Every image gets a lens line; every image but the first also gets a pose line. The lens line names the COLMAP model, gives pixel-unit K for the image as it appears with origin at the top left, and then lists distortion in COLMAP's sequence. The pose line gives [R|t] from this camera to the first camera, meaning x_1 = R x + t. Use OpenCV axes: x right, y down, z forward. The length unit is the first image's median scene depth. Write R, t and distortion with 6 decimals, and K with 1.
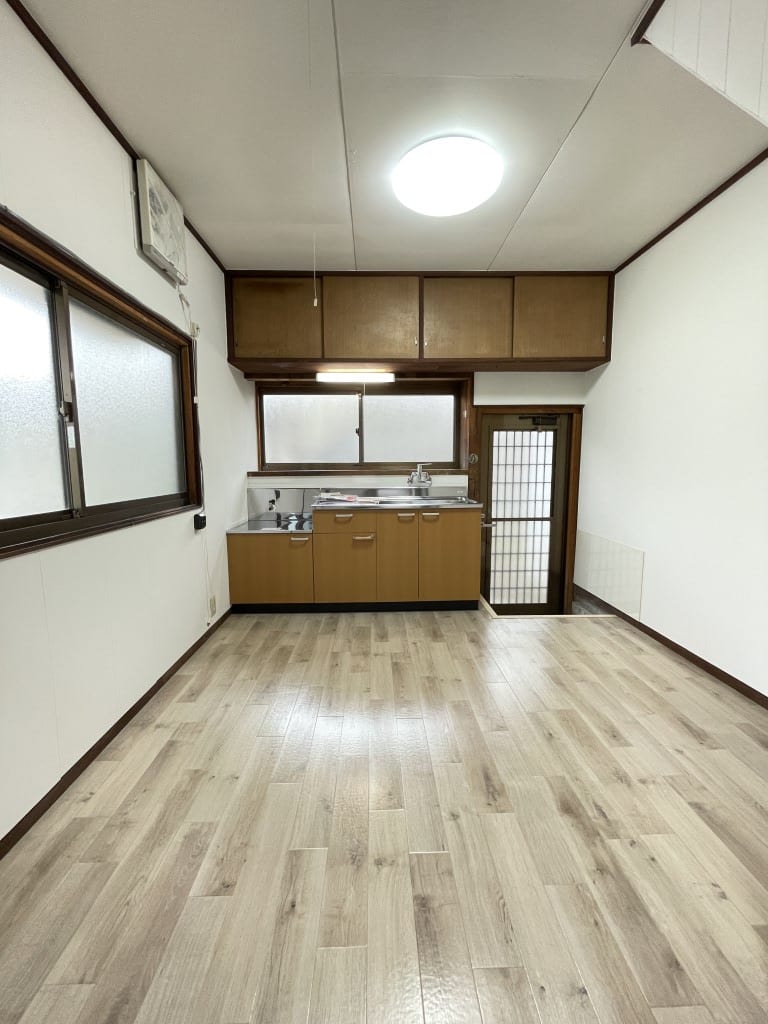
lens RADIAL K [[415.4, 0, 386.1], [0, 415.4, 512.8], [0, 0, 1]] dist [-0.001003, 0.000004]
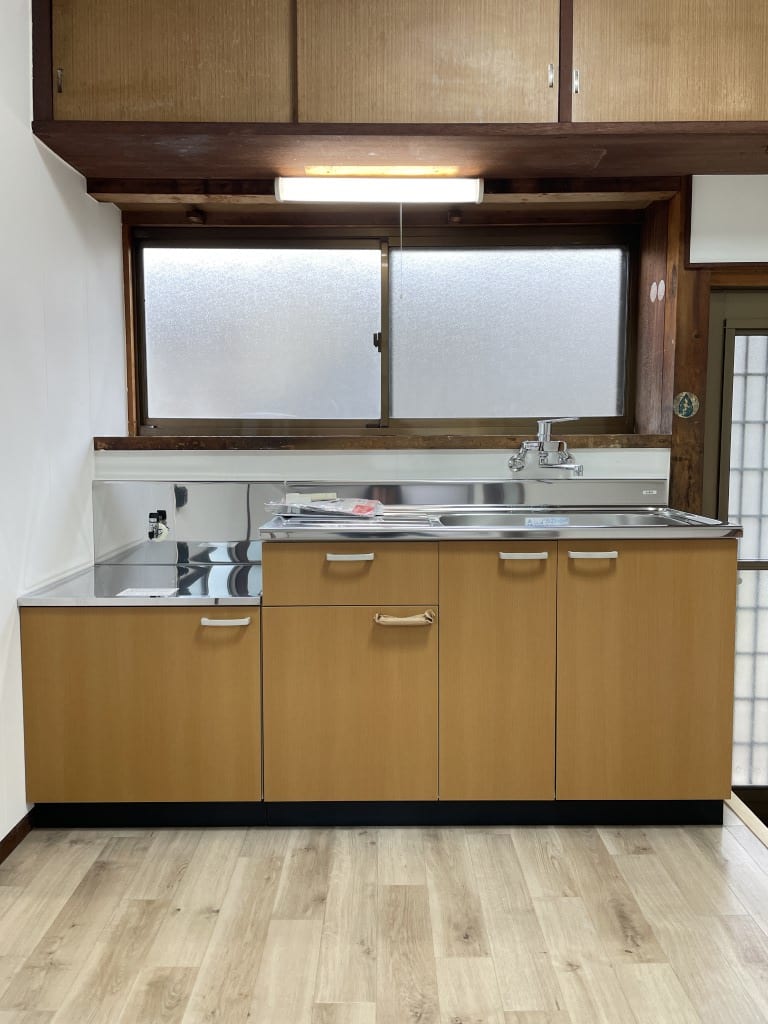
lens RADIAL K [[779.4, 0, 383.1], [0, 779.4, 512.1], [0, 0, 1]] dist [0.034342, -0.006280]
pose [[0.999497, 0.006089, -0.031131, -0.048587], [-0.006859, 0.999671, -0.024701, -0.014696], [0.030971, 0.024902, 0.999210, 0.310154]]
